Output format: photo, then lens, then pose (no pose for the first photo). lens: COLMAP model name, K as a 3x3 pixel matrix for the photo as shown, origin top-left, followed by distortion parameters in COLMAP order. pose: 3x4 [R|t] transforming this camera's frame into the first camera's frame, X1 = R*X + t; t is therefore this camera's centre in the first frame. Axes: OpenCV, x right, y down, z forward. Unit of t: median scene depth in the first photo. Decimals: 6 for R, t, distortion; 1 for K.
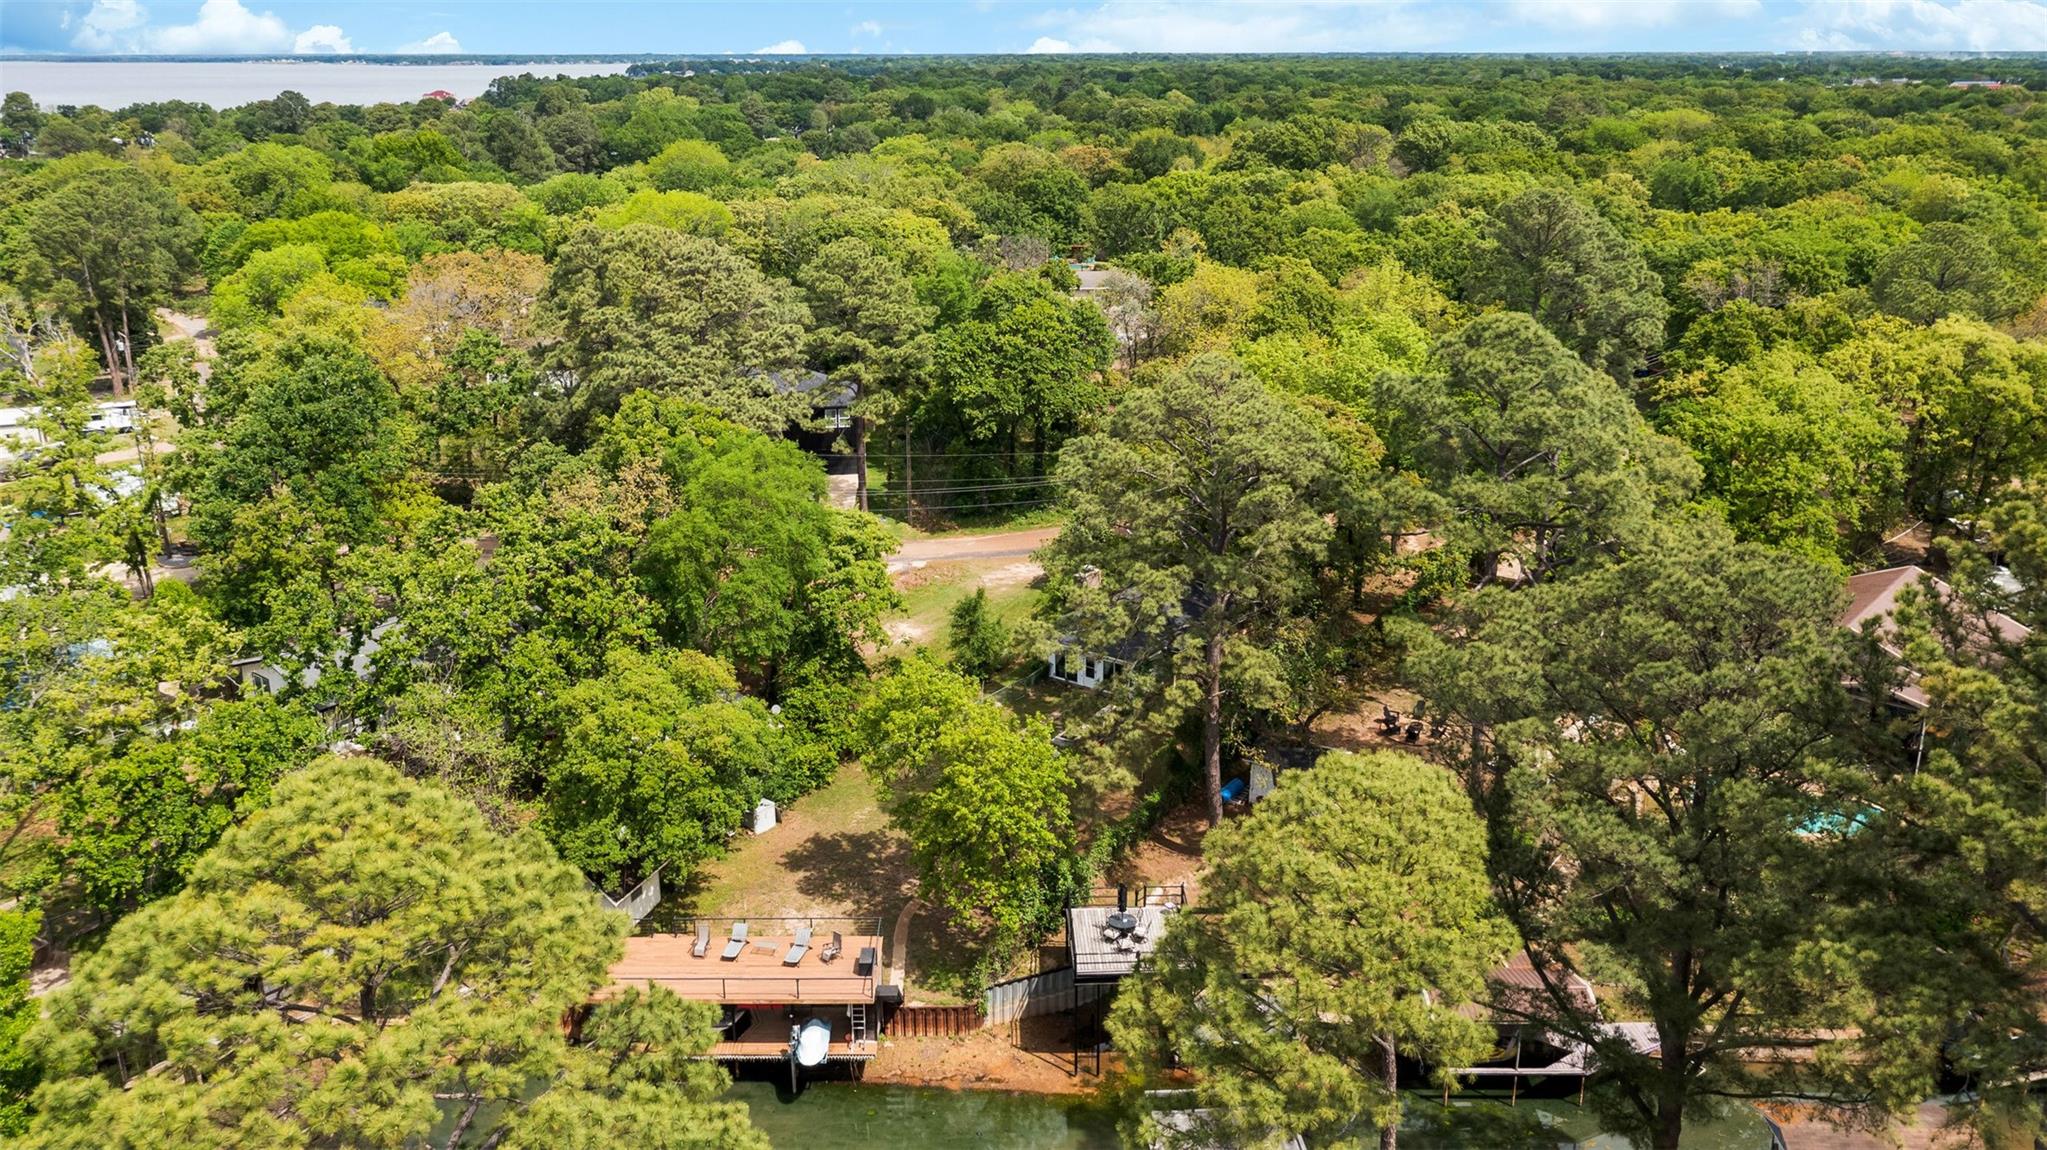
lens RADIAL K [[1720.9, 0, 1023.5], [0, 1720.9, 575.0], [0, 0, 1]] dist [-0.016334, 0.009324]
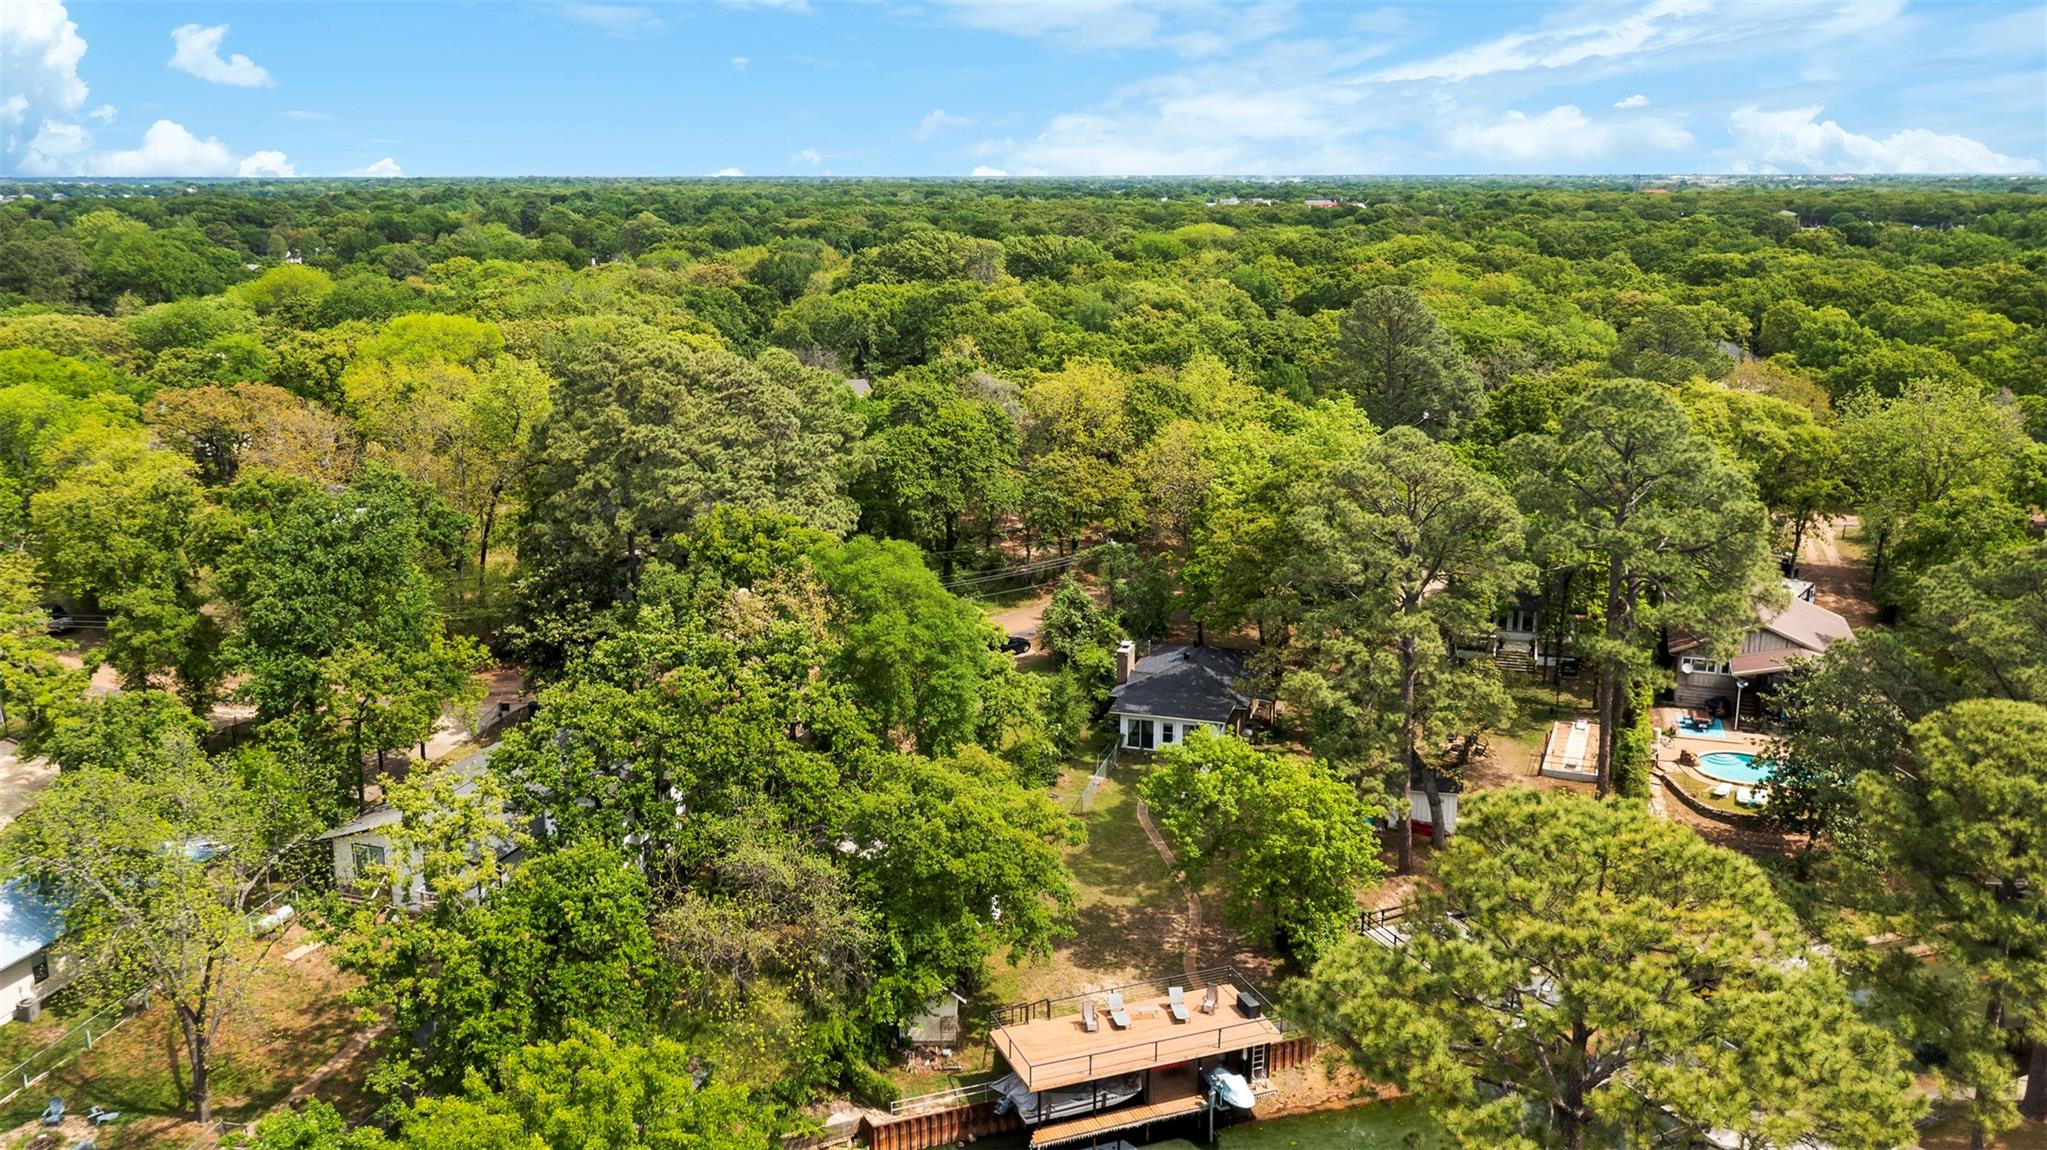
lens RADIAL K [[1720.9, 0, 1023.5], [0, 1720.9, 575.0], [0, 0, 1]] dist [-0.016334, 0.009324]
pose [[0.922937, -0.082783, 0.375946, -0.422402], [0.108183, 0.993023, -0.046923, -0.003104], [-0.369438, 0.083978, 0.925453, 0.032483]]
